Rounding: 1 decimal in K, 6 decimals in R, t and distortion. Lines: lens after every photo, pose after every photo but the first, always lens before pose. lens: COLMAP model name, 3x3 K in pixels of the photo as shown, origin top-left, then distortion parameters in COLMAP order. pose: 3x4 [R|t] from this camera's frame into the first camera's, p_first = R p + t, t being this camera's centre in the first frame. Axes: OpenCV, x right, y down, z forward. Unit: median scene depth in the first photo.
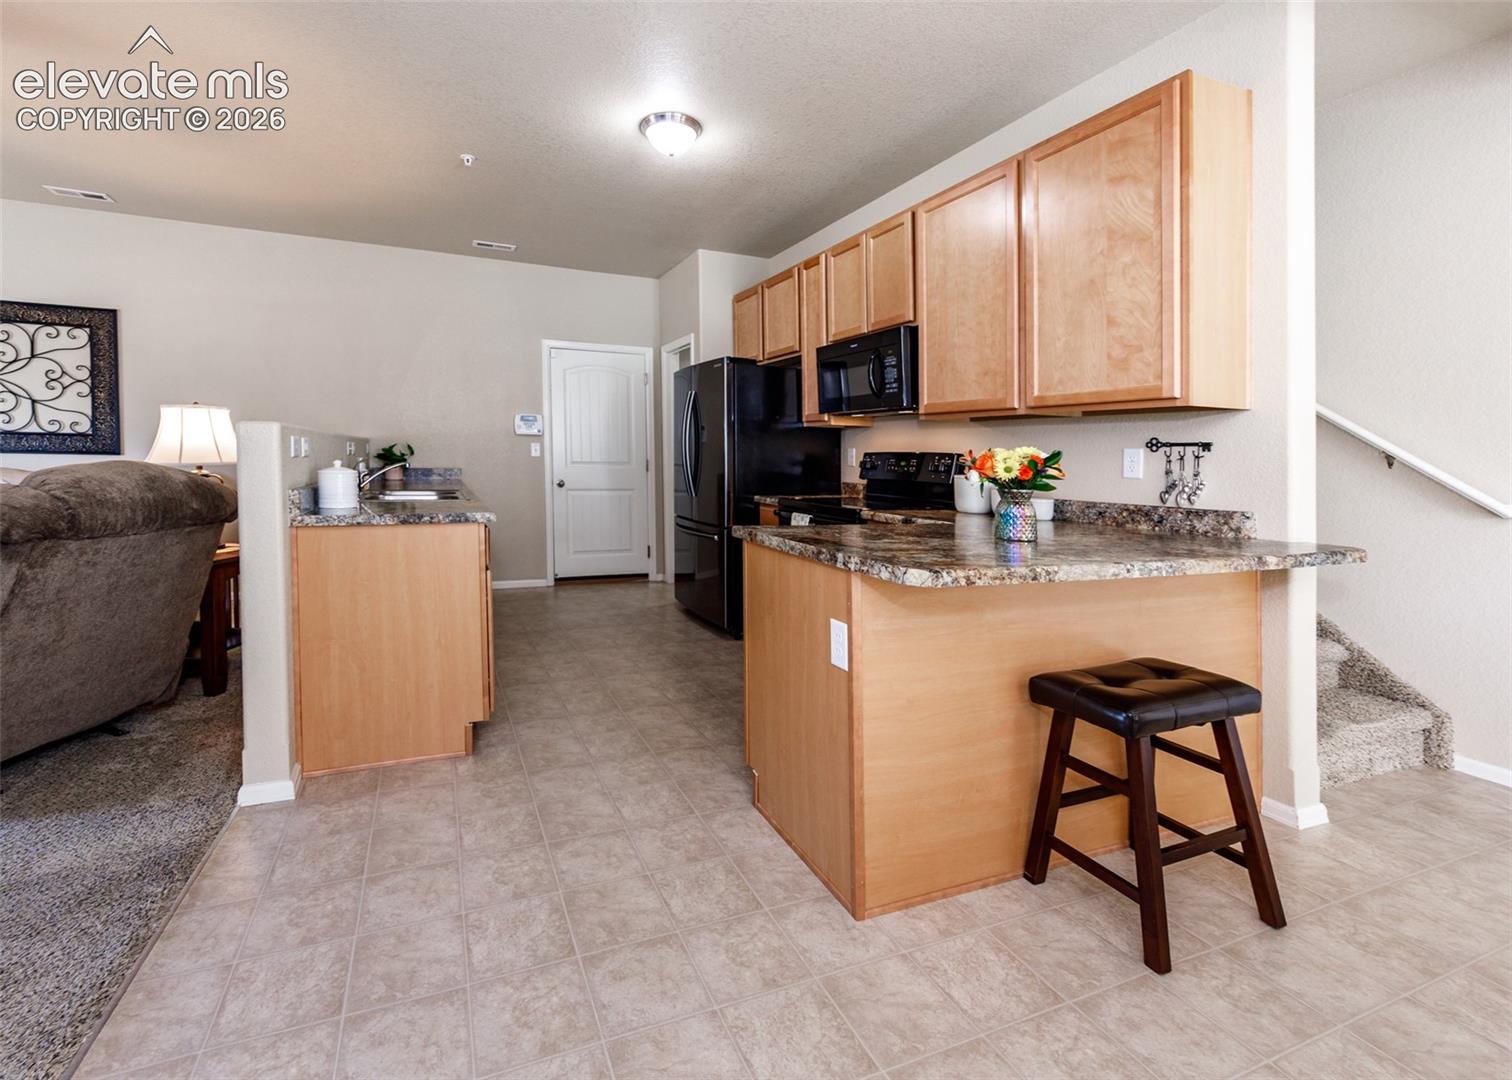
lens RADIAL K [[636.7, 0, 698.2], [0, 636.7, 478.2], [0, 0, 1]] dist [0.016171, 0.000083]
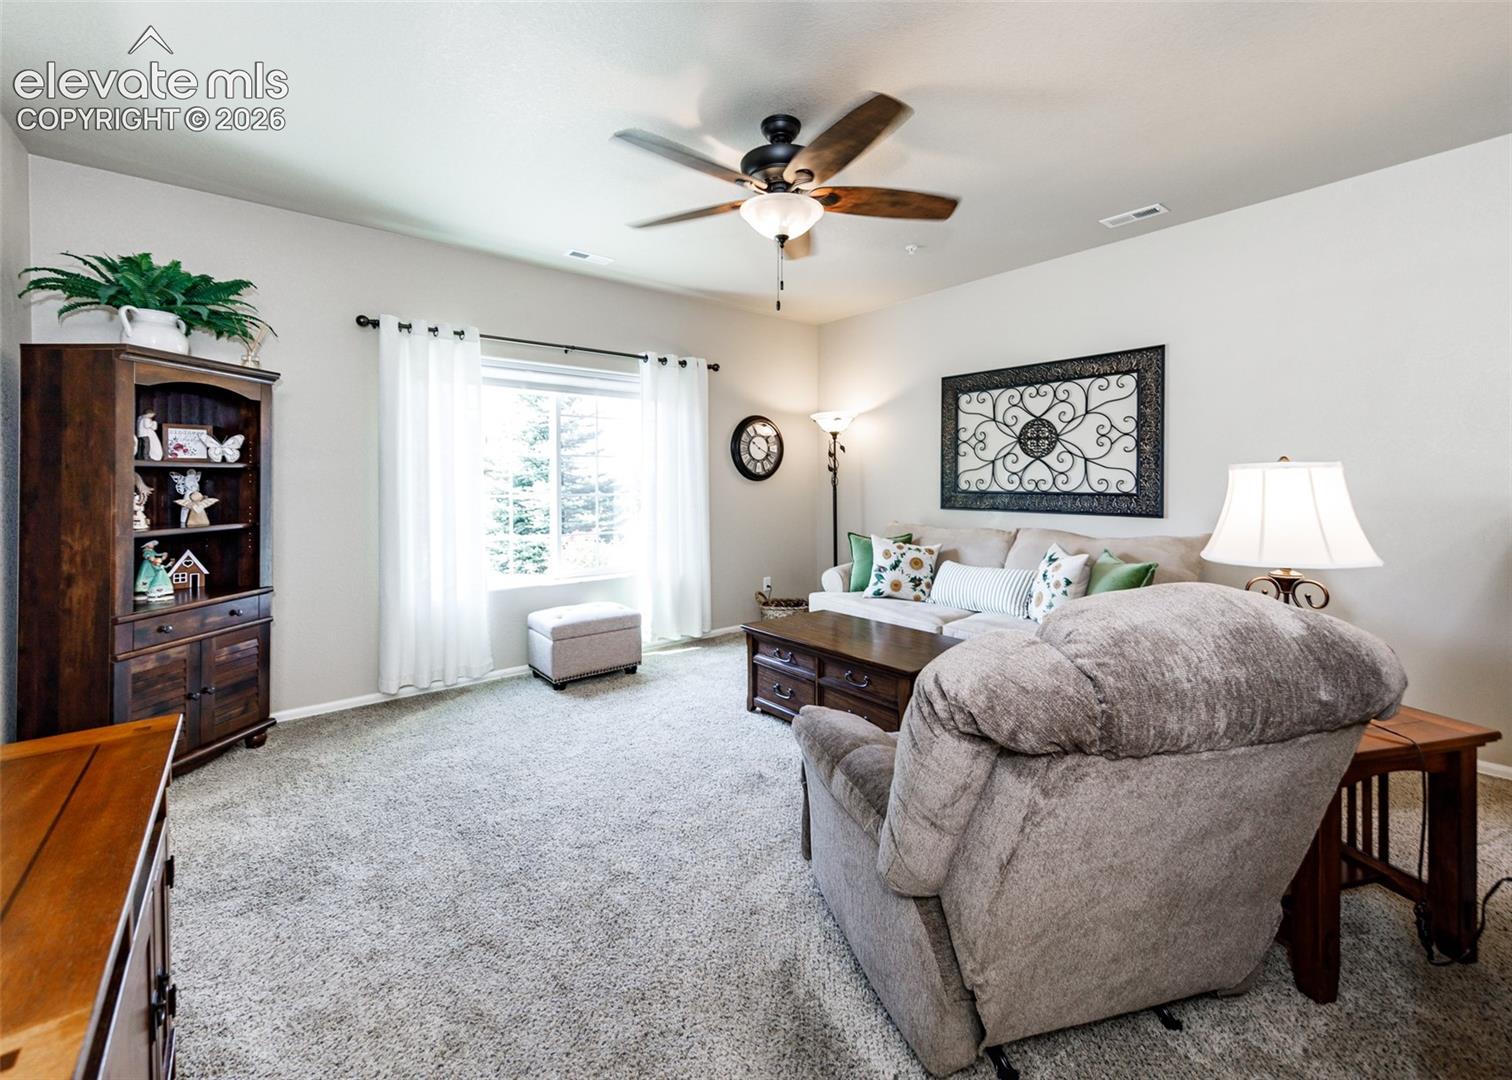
lens RADIAL K [[640.1, 0, 748.9], [0, 640.1, 493.5], [0, 0, 1]] dist [-0.002871, -0.000647]
pose [[0.272834, 0.000941, -0.962061, -0.261119], [-0.028279, 0.999575, -0.007042, -0.049228], [0.961645, 0.029127, 0.272745, 0.272352]]
